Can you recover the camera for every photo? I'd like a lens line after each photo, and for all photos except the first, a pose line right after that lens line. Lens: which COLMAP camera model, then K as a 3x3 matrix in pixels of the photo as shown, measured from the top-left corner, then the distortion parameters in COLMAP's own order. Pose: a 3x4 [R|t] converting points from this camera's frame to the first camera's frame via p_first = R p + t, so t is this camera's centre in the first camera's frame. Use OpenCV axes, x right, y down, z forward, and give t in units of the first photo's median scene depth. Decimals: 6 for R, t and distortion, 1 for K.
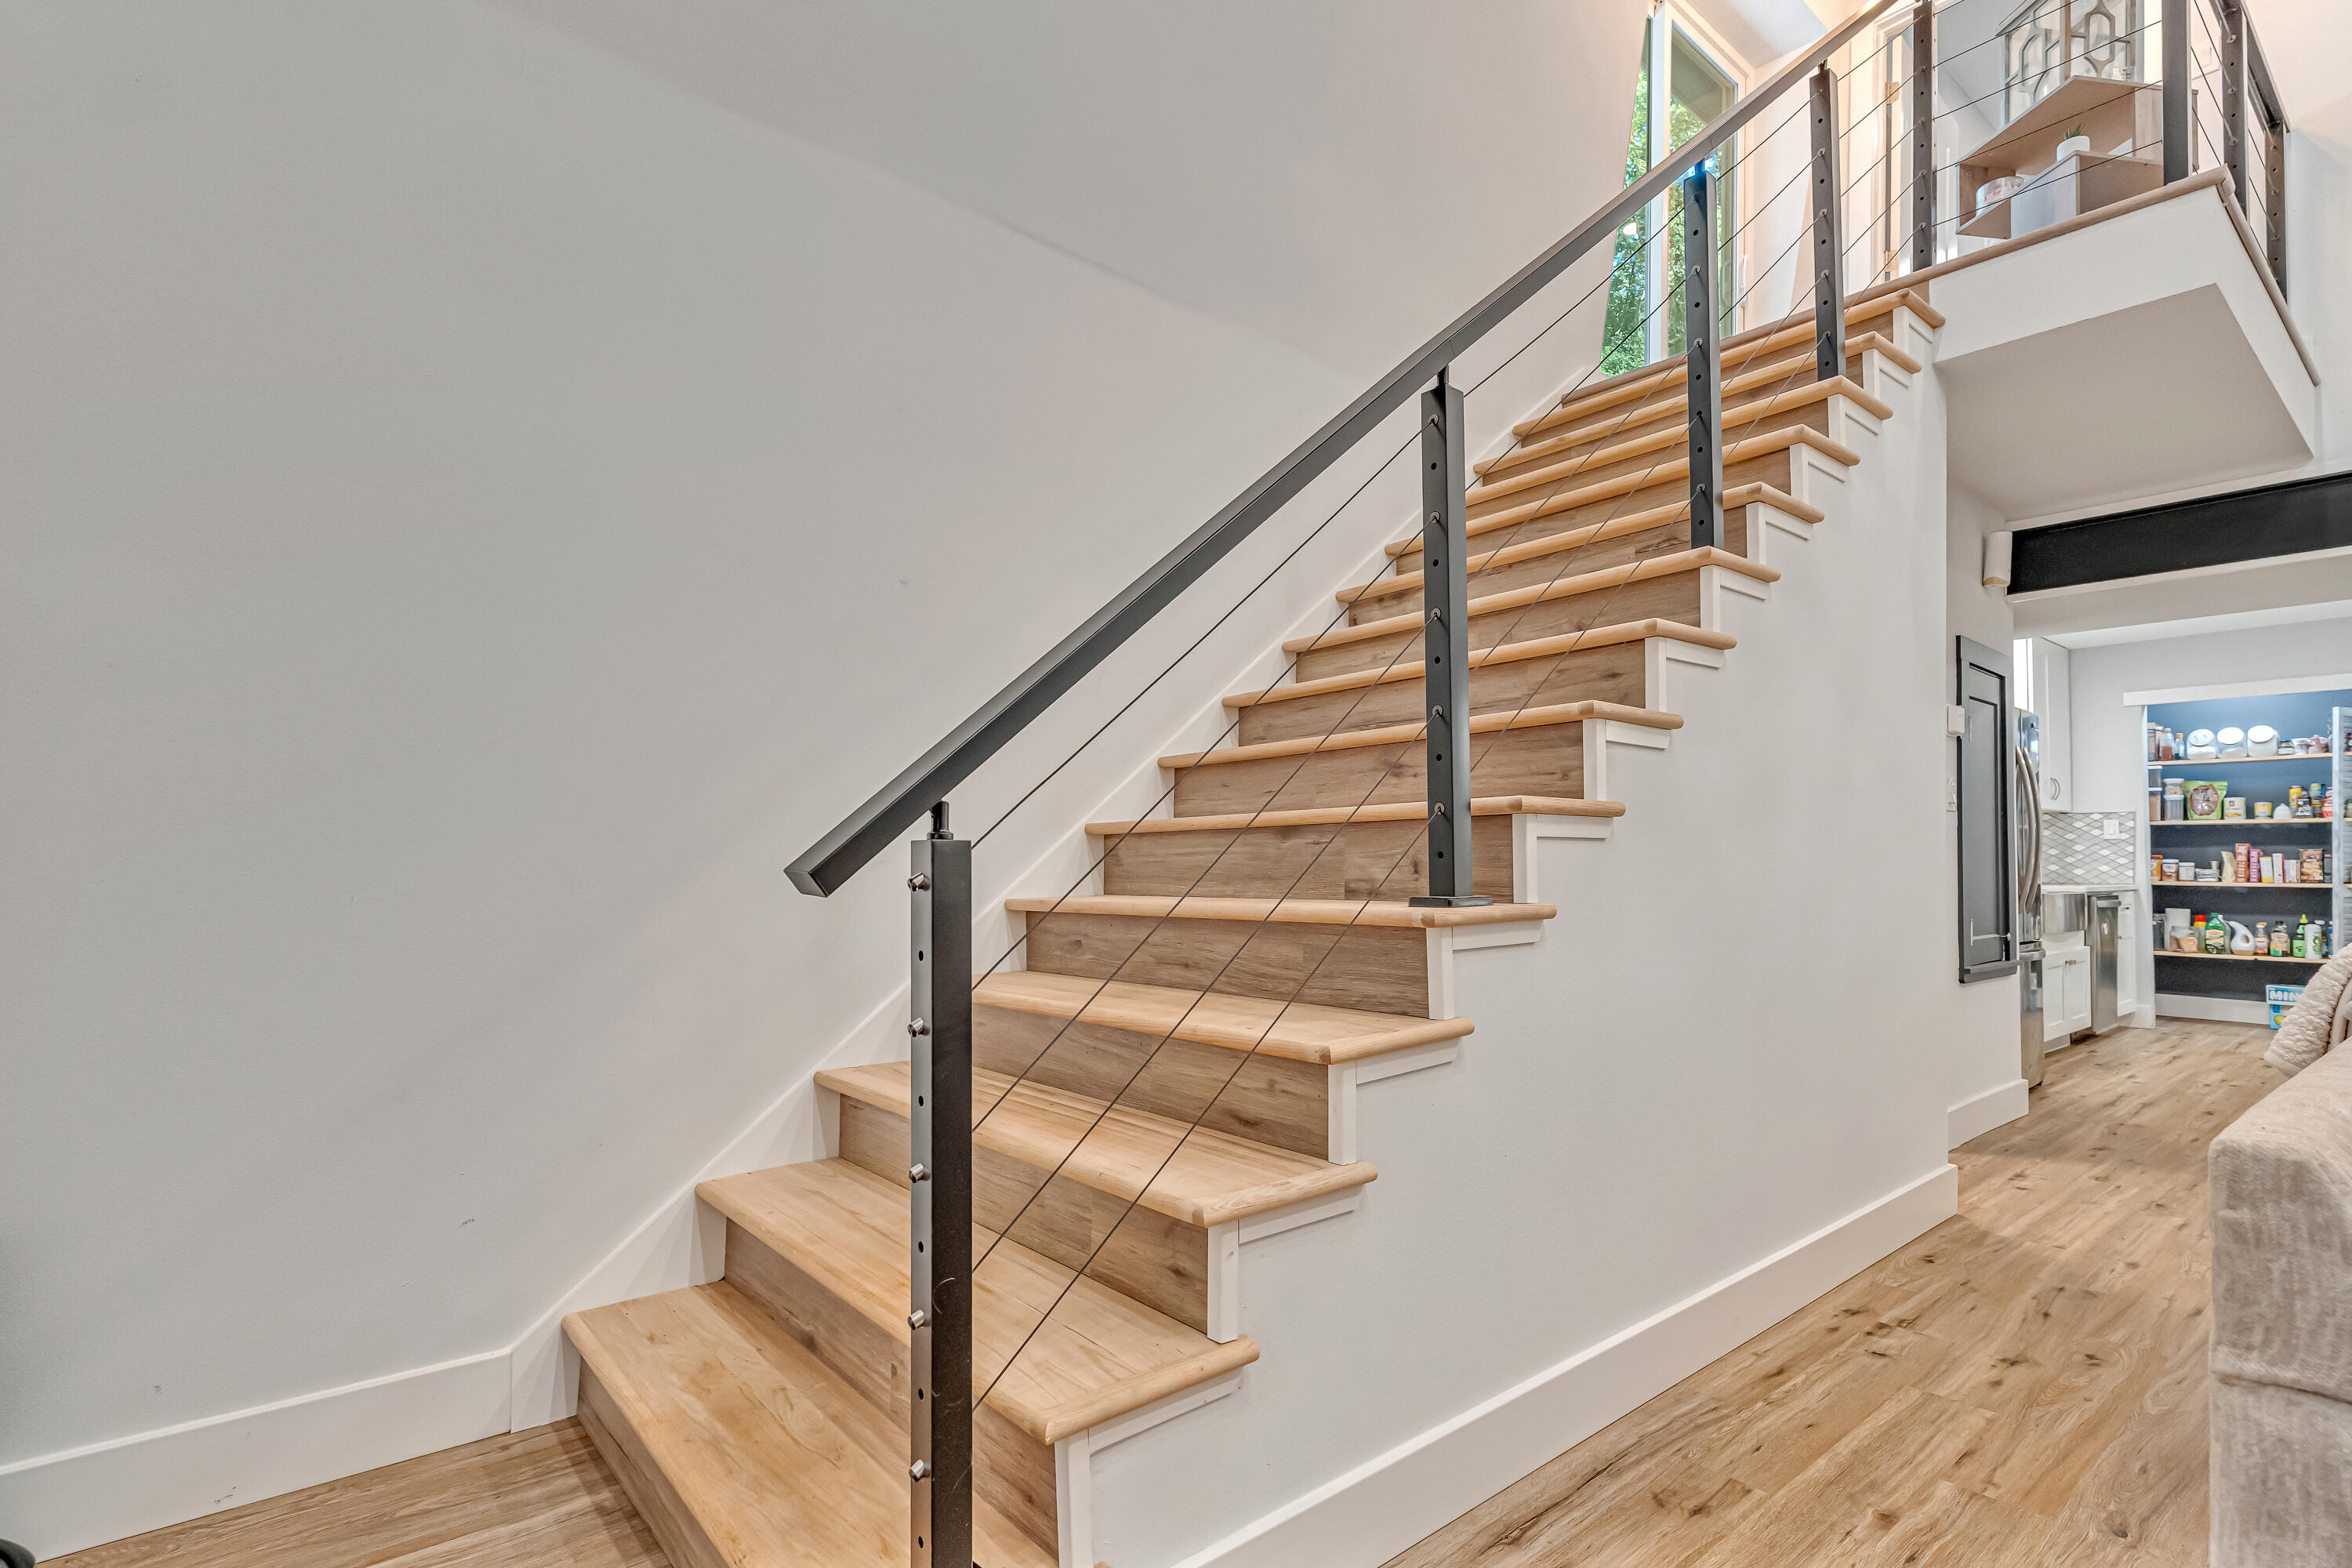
lens RADIAL K [[1135.8, 0, 1167.1], [0, 1135.8, 838.4], [0, 0, 1]] dist [0.000397, -0.000203]
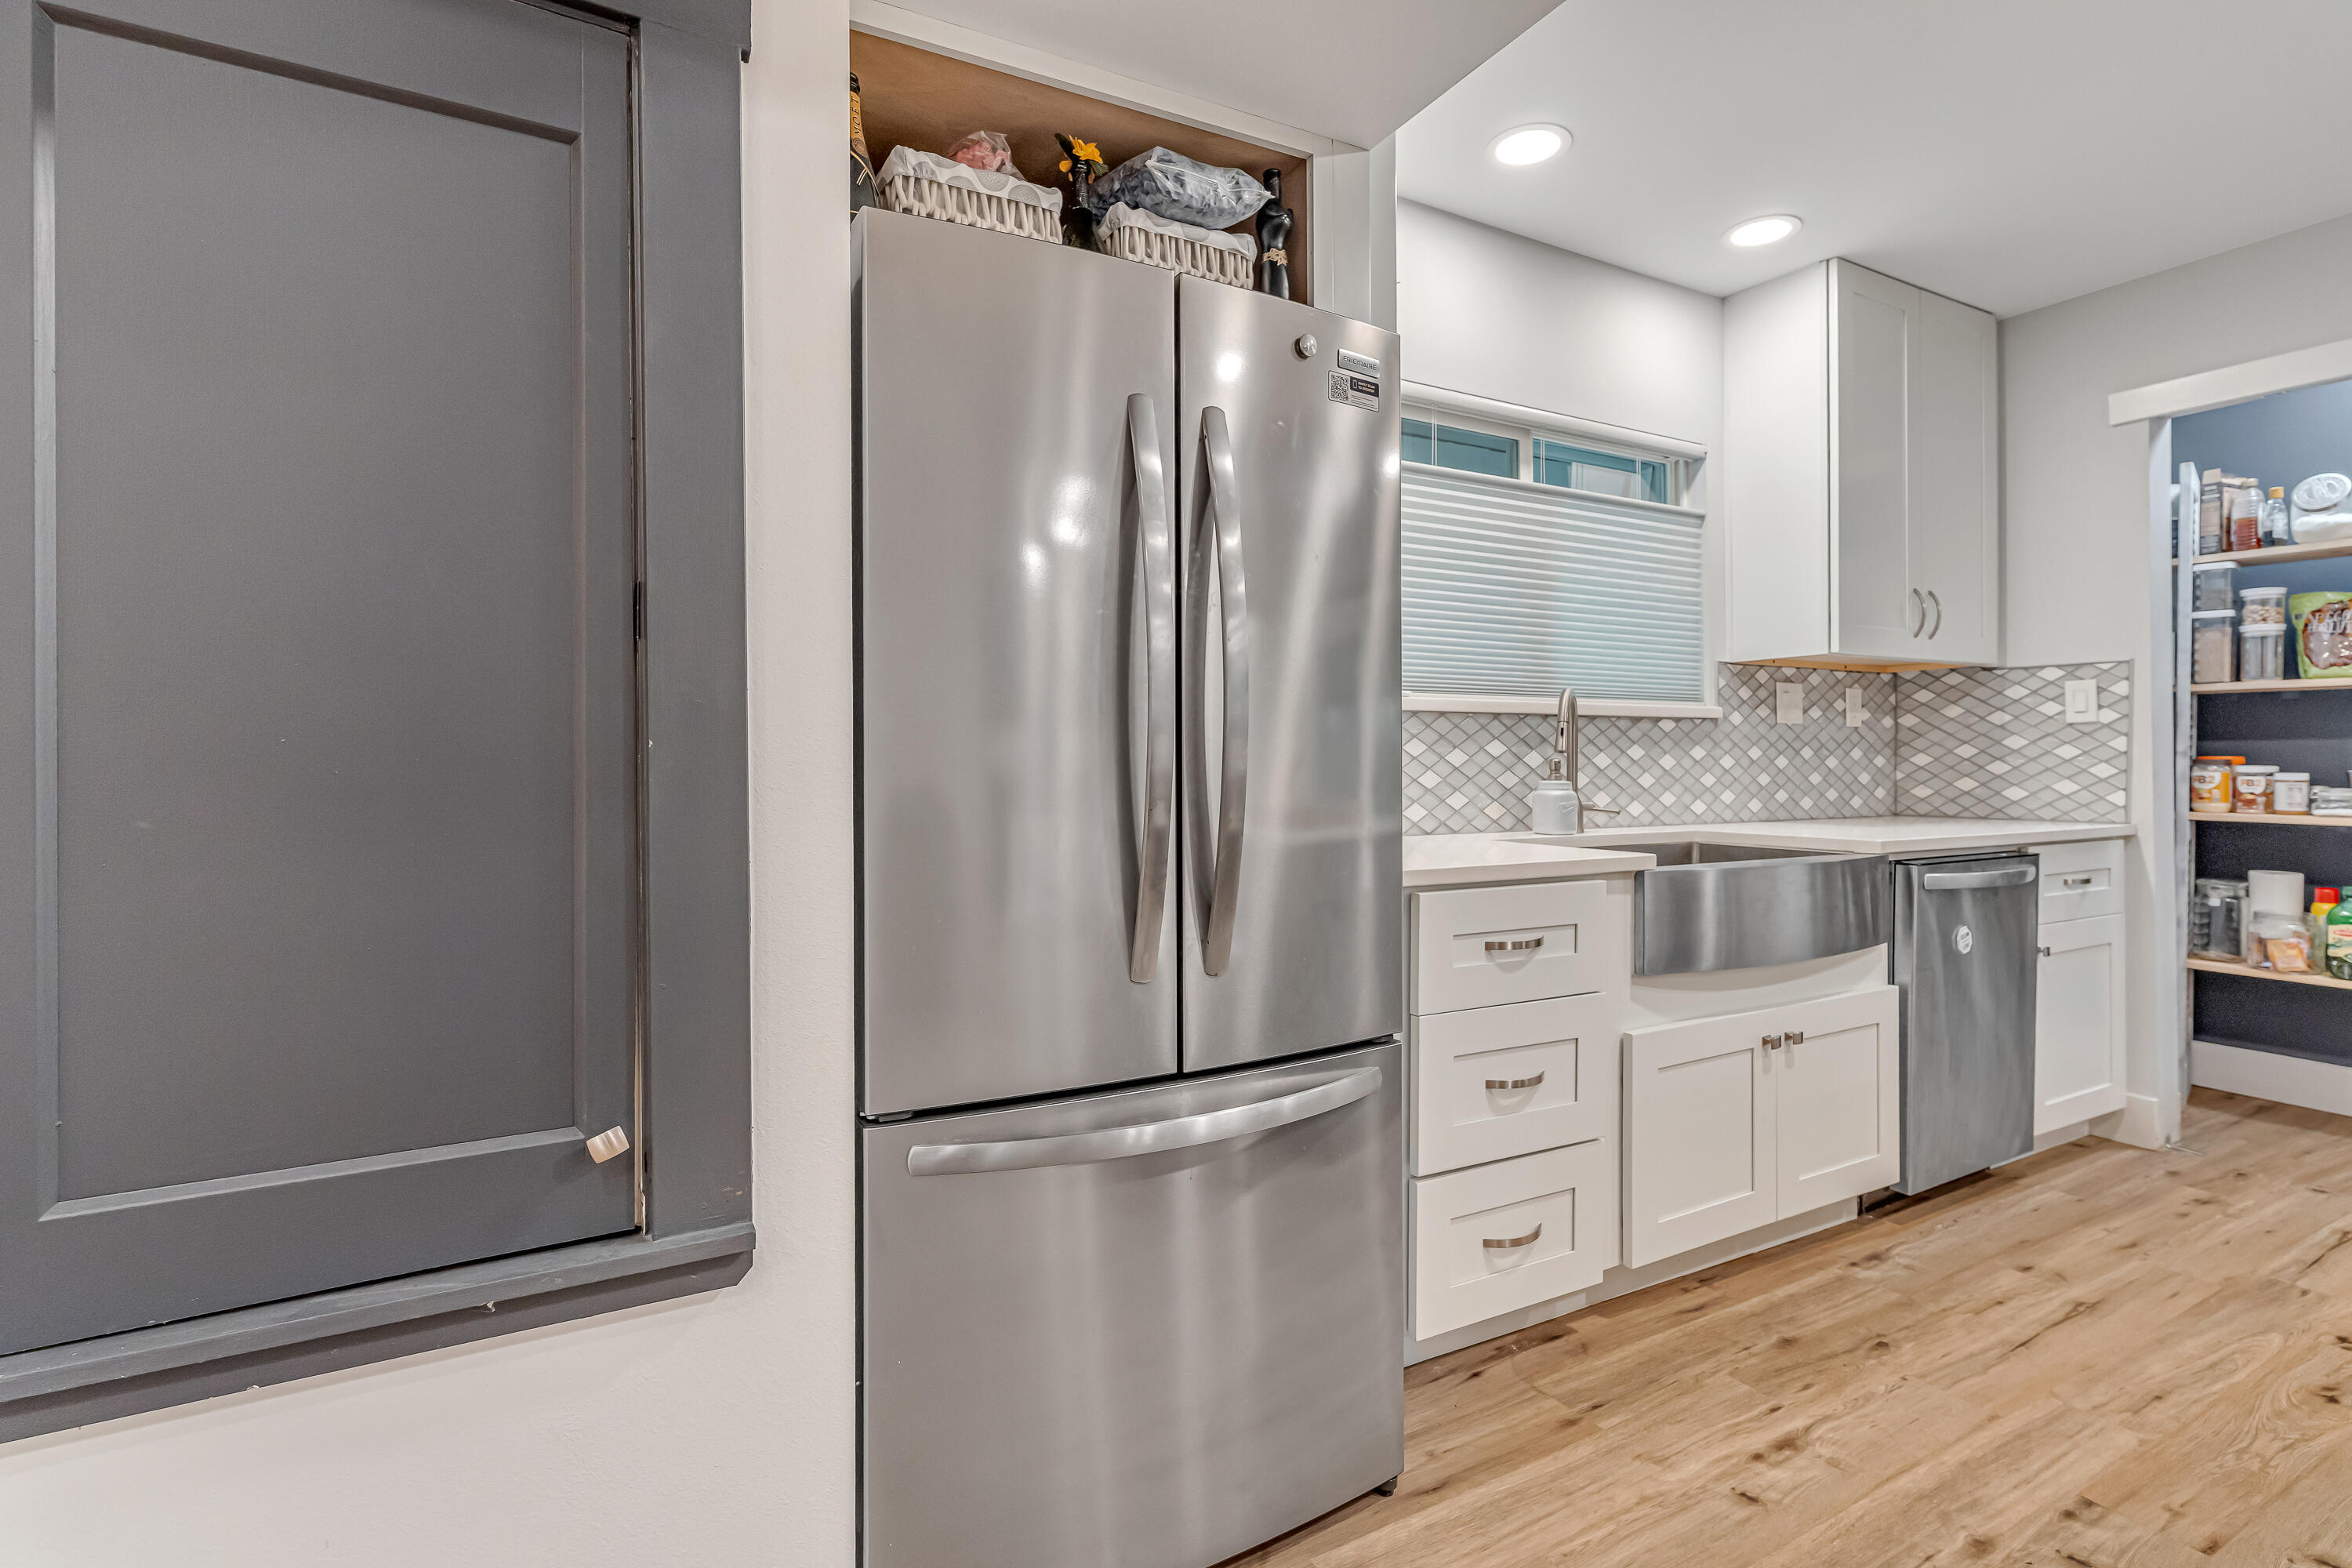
lens RADIAL K [[1122.7, 0, 1178.2], [0, 1122.7, 765.1], [0, 0, 1]] dist [0.001899, 0.000210]
pose [[0.984711, -0.004815, -0.174129, 0.556688], [0.009140, 0.999669, 0.024046, 0.003401], [0.173955, -0.025270, 0.984429, 0.496696]]
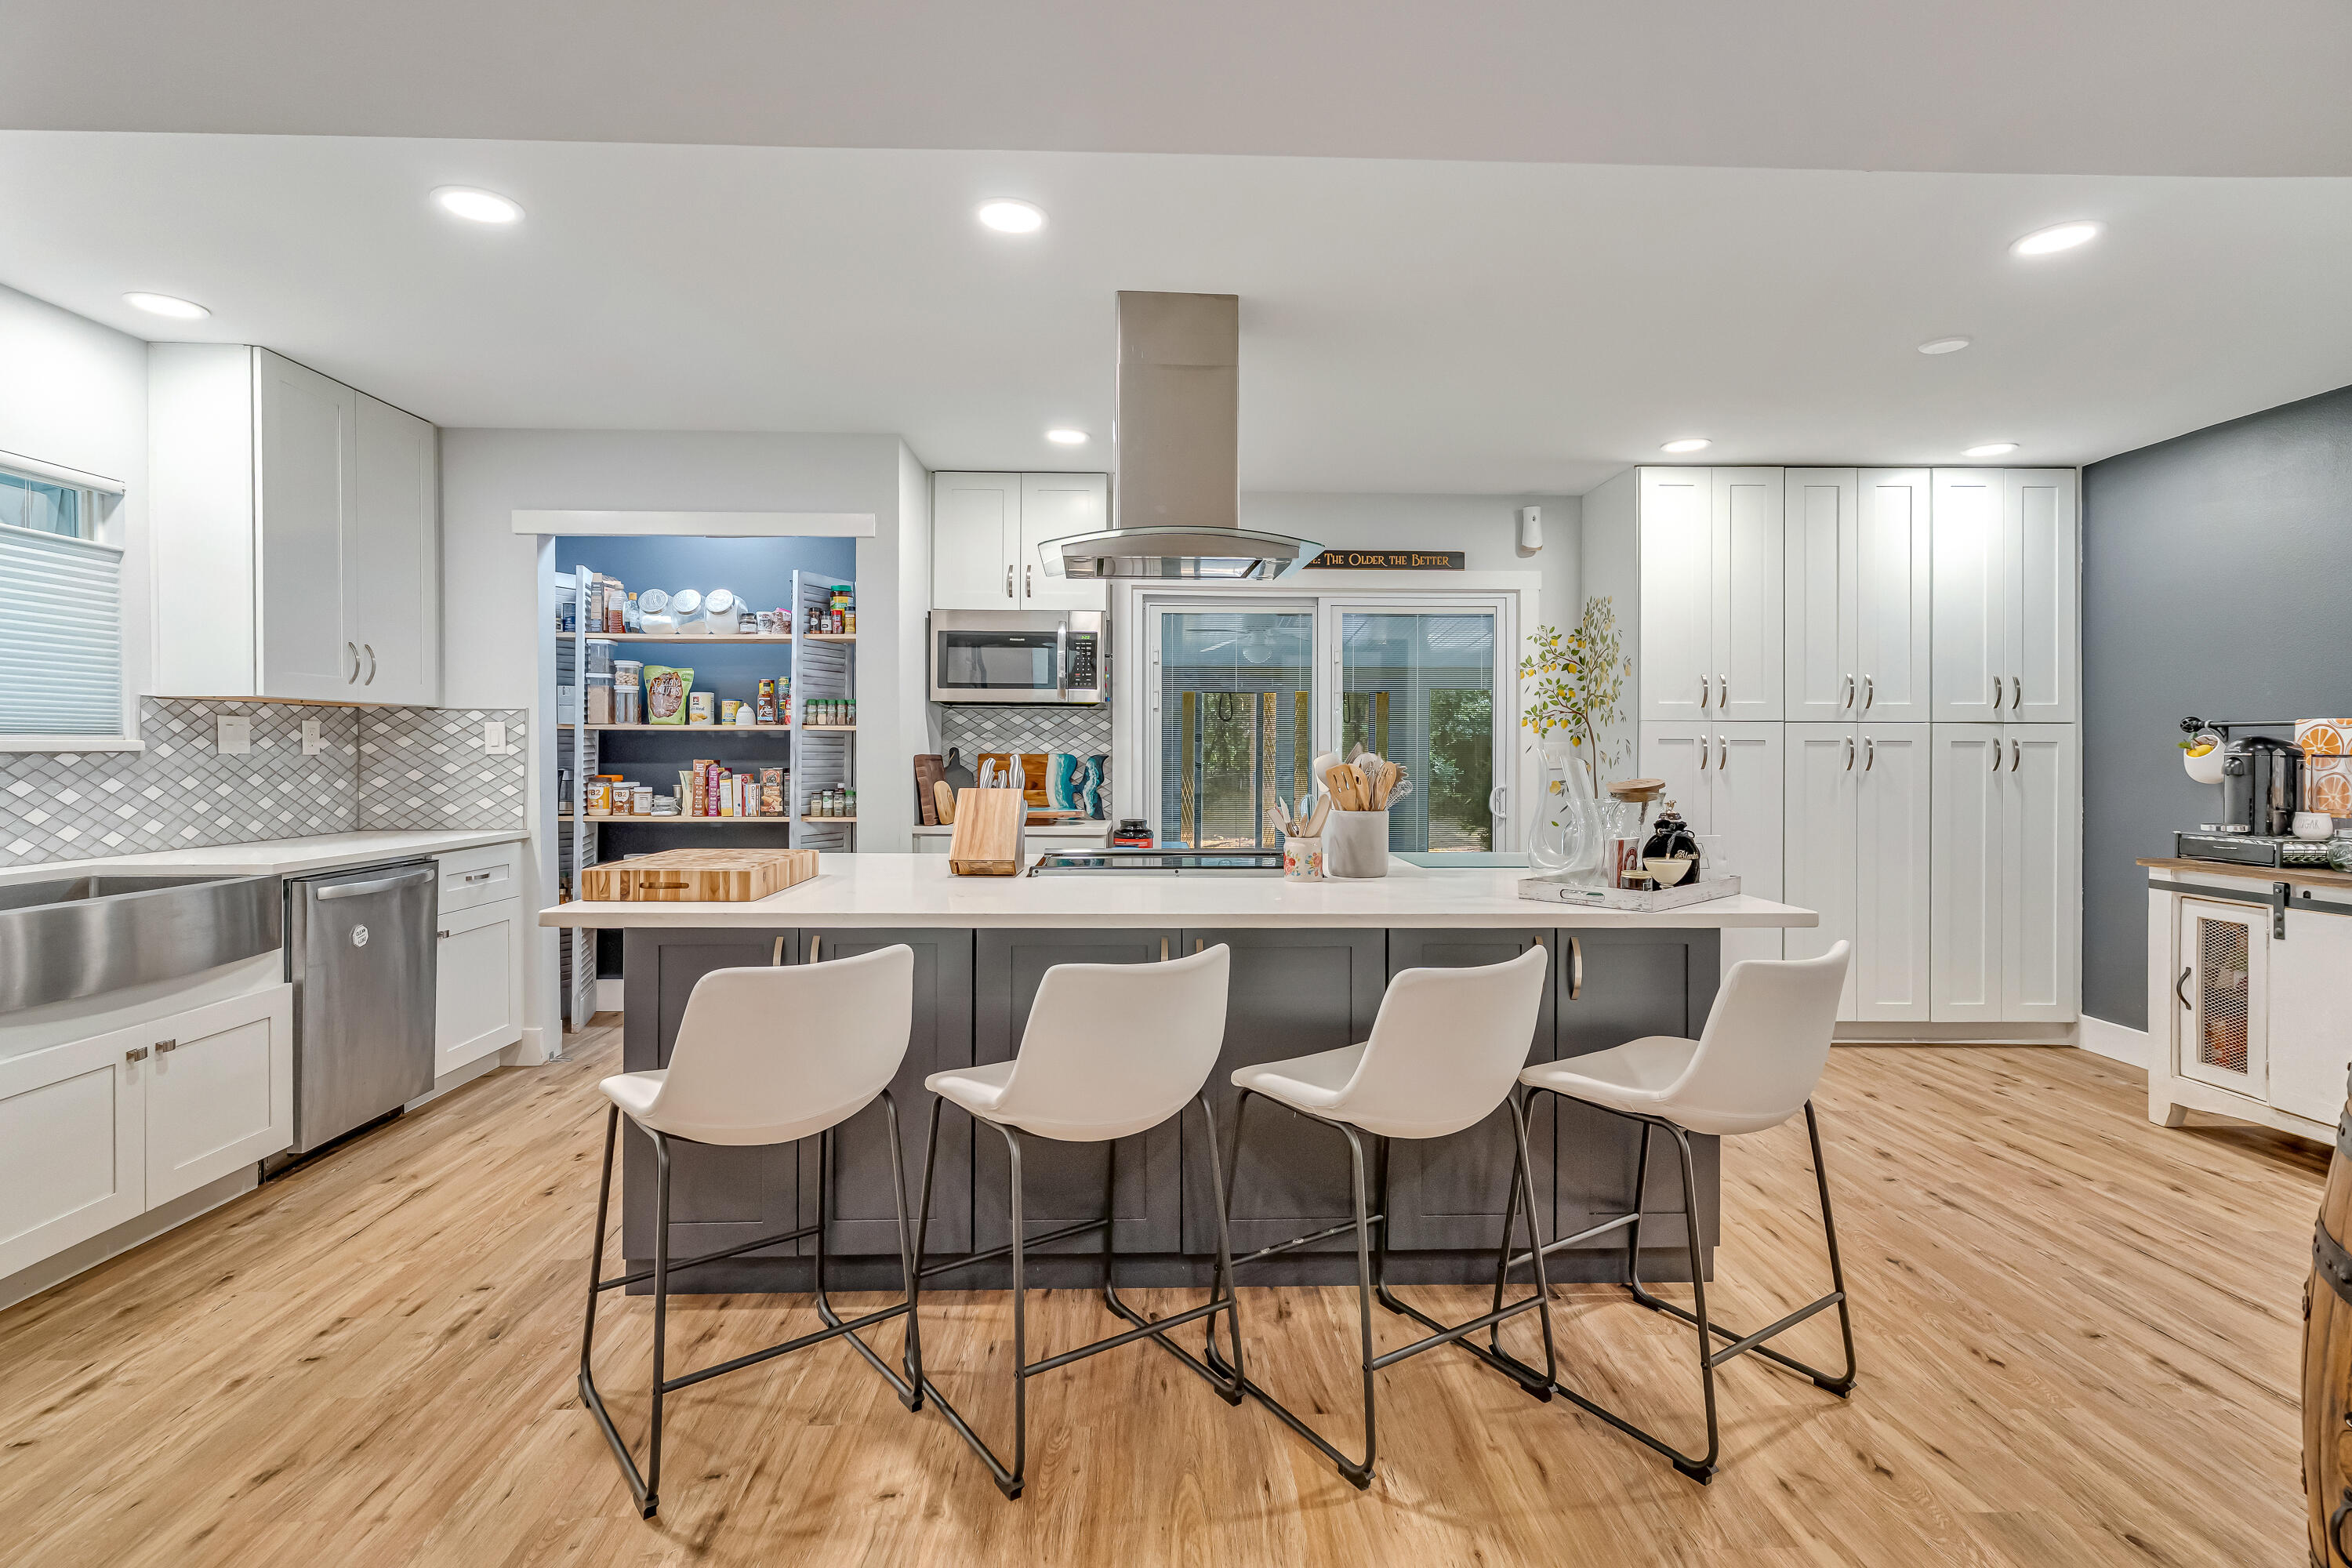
lens RADIAL K [[1126.9, 0, 1177.5], [0, 1126.9, 751.4], [0, 0, 1]] dist [0.004704, -0.000683]
pose [[0.615839, -0.005468, 0.787853, 0.587517], [-0.015690, 0.999693, 0.019202, -0.018059], [-0.787715, -0.024187, 0.615564, 0.354094]]
